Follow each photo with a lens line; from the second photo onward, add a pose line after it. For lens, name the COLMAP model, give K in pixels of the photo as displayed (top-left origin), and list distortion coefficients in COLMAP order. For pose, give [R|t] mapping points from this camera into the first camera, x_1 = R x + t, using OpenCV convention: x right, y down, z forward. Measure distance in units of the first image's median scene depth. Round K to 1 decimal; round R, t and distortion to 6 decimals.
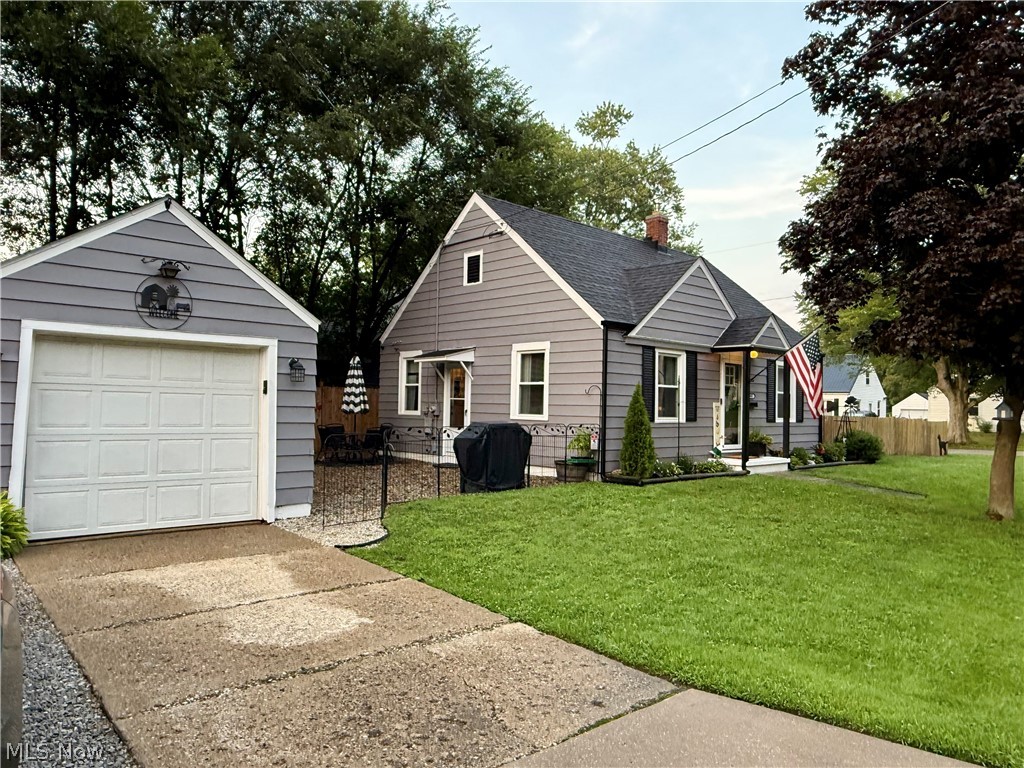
lens RADIAL K [[738.9, 0, 509.2], [0, 738.9, 390.9], [0, 0, 1]] dist [-0.043383, 0.117612]
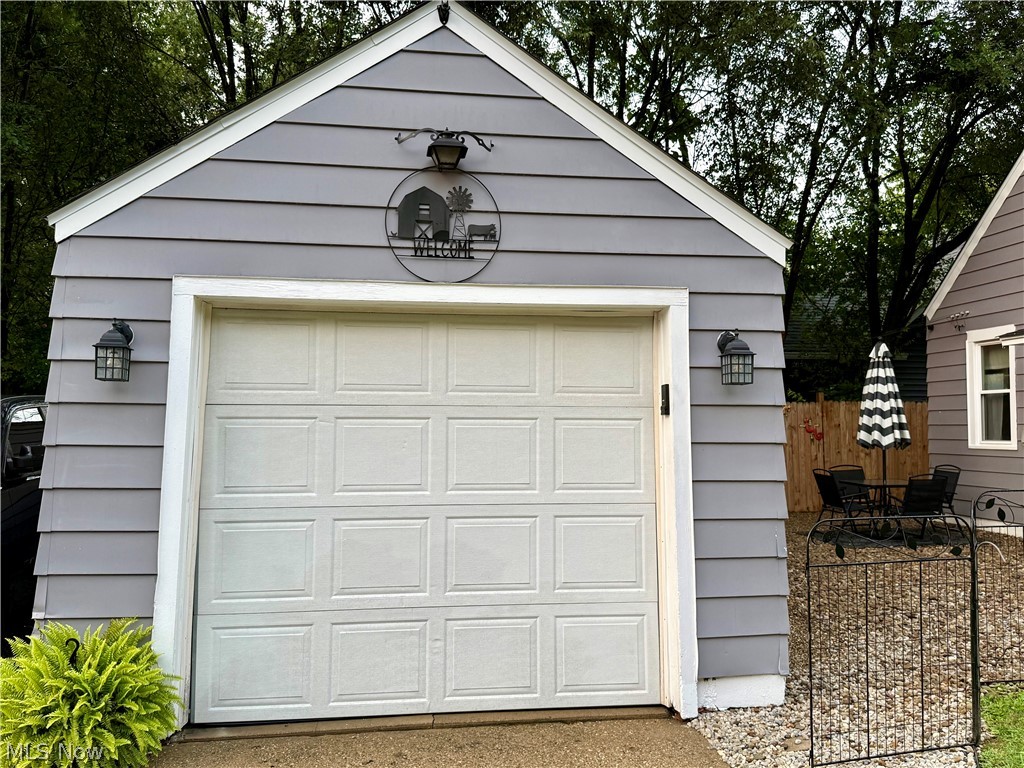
lens RADIAL K [[952.7, 0, 500.0], [0, 952.7, 382.9], [0, 0, 1]] dist [0.155056, -0.367072]
pose [[0.835930, -0.043588, -0.547102, -0.055503], [0.027532, 0.998917, -0.037517, 0.002046], [0.548145, 0.016299, 0.836225, 0.259255]]
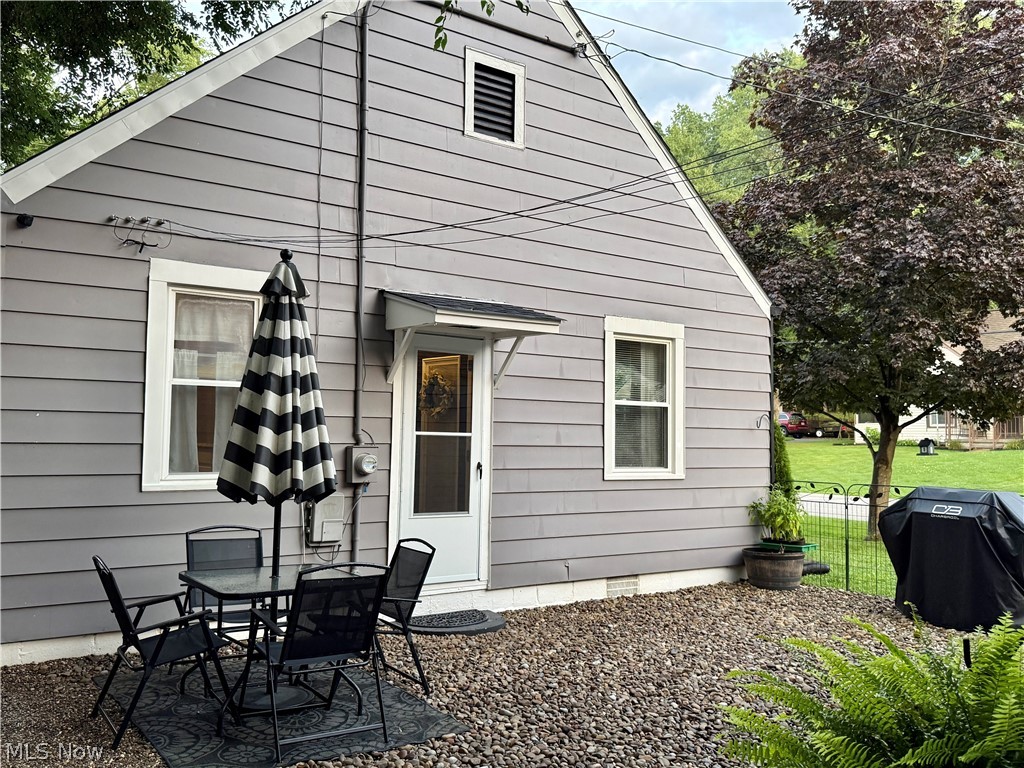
lens RADIAL K [[935.4, 0, 515.3], [0, 935.4, 391.3], [0, 0, 1]] dist [0.097874, -0.156179]
pose [[0.076540, 0.033385, 0.996507, -0.557929], [-0.029052, 0.999090, -0.031240, 0.003335], [-0.996643, -0.026560, 0.077441, 0.975858]]
